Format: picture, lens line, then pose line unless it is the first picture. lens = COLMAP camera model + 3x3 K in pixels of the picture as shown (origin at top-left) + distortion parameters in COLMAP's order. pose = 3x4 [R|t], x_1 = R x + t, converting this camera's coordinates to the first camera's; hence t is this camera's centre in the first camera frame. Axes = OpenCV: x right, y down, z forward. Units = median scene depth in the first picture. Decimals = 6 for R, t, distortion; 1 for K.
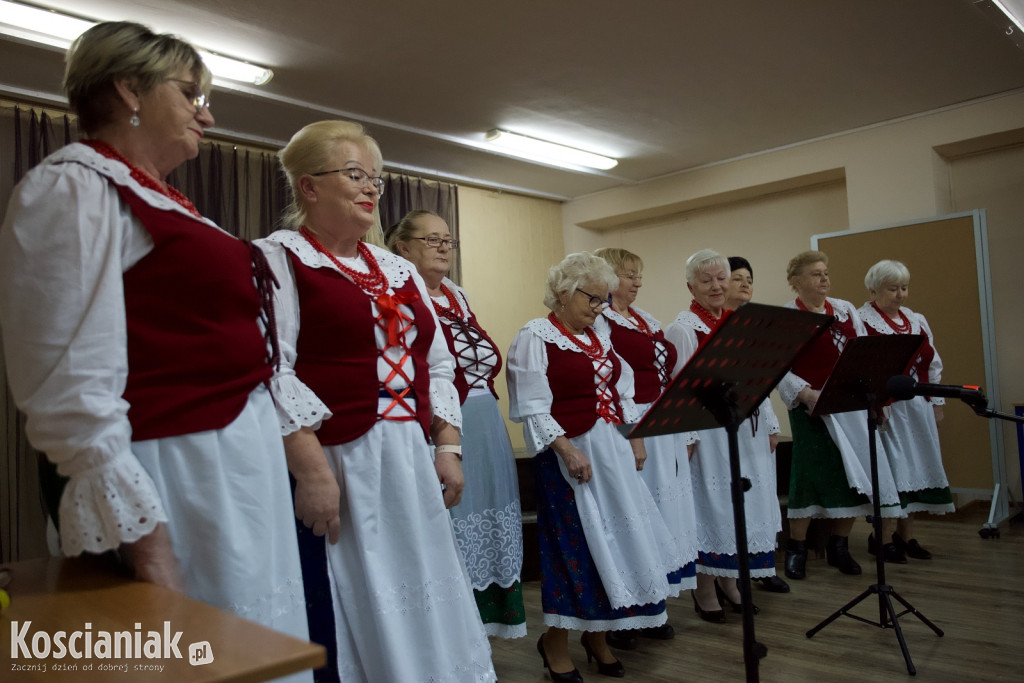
lens RADIAL K [[840.0, 0, 512.0], [0, 840.0, 315.4], [0, 0, 1]] dist [-0.013101, -0.003627]
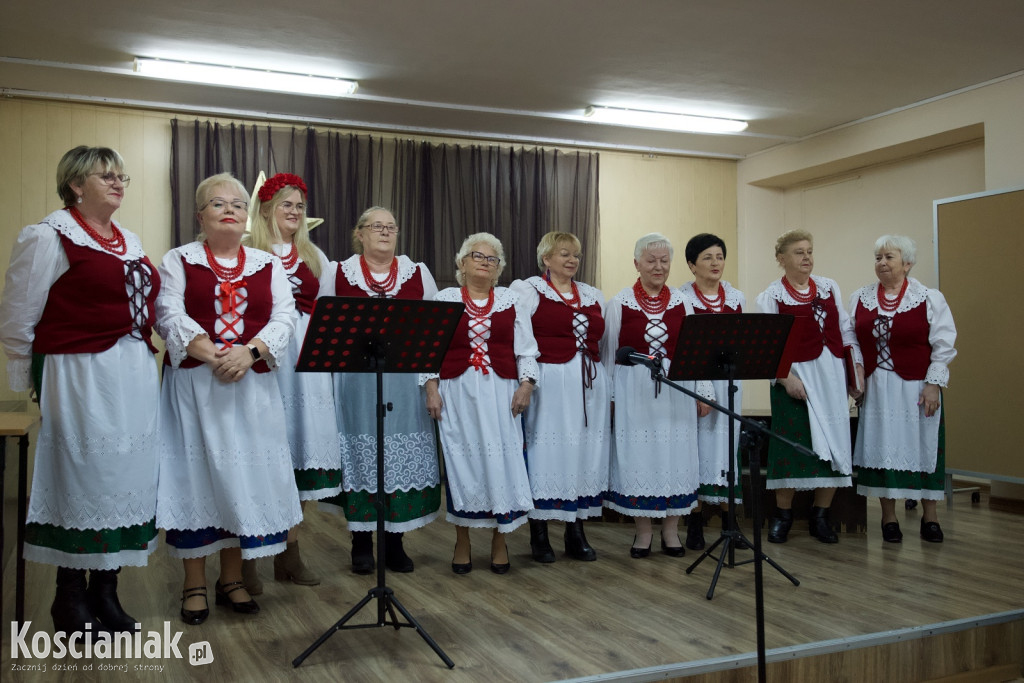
lens RADIAL K [[1014.1, 0, 516.0], [0, 1014.1, 312.2], [0, 0, 1]] dist [-0.016572, 0.002274]
pose [[0.914426, 0.032209, -0.403469, 0.520359], [-0.012214, 0.998571, 0.052034, -0.033271], [0.404568, -0.042653, 0.913513, -0.271615]]
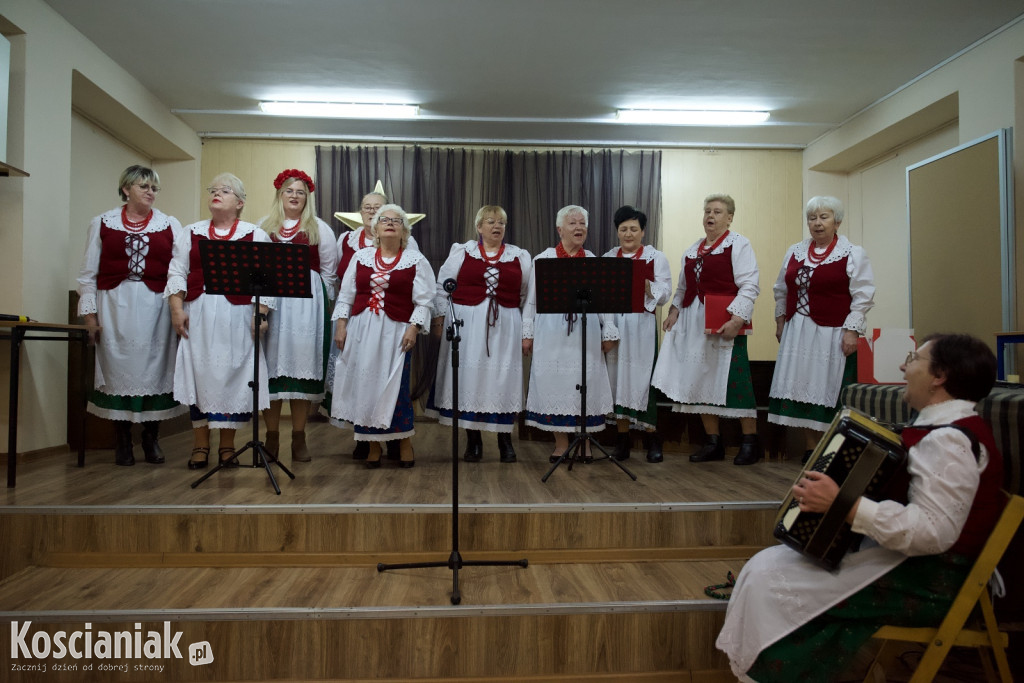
lens RADIAL K [[875.5, 0, 512.0], [0, 875.5, 341.5], [0, 0, 1]] dist [0.002598, -0.001678]
pose [[0.719387, 0.044733, -0.693168, 1.001650], [0.012345, 0.996943, 0.077150, 0.032255], [0.694500, -0.064058, 0.716635, -0.115176]]
